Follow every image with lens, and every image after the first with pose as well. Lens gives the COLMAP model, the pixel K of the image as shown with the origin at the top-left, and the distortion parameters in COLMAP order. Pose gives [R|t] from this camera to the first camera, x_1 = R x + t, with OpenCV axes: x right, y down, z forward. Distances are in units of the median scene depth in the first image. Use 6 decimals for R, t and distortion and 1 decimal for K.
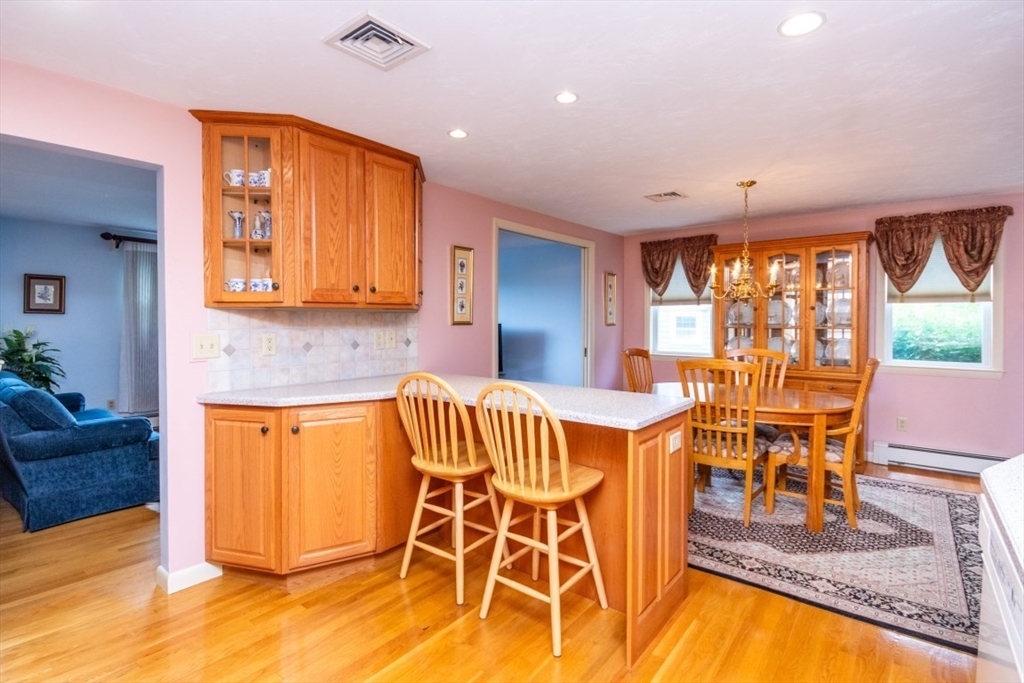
lens RADIAL K [[492.9, 0, 510.6], [0, 492.9, 323.8], [0, 0, 1]] dist [-0.000189, -0.001601]
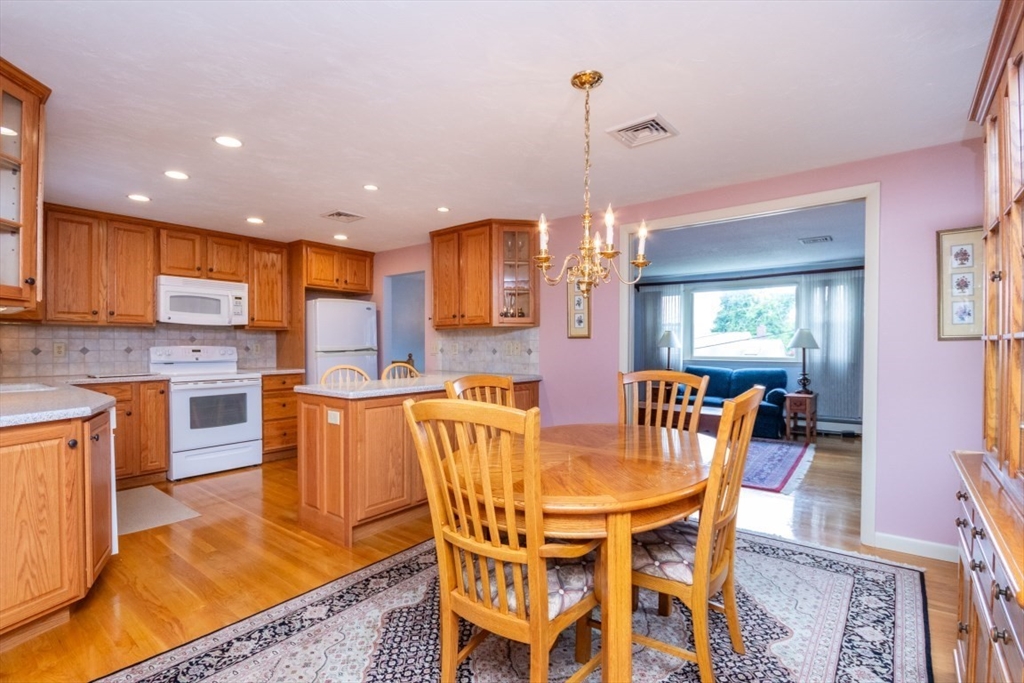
lens RADIAL K [[479.9, 0, 516.0], [0, 479.9, 350.0], [0, 0, 1]] dist [-0.001336, 0.000145]
pose [[0.009402, 0.005426, -0.999941, 1.441070], [-0.016354, 0.999852, 0.005272, 0.035840], [0.999822, 0.016304, 0.009489, 1.282661]]
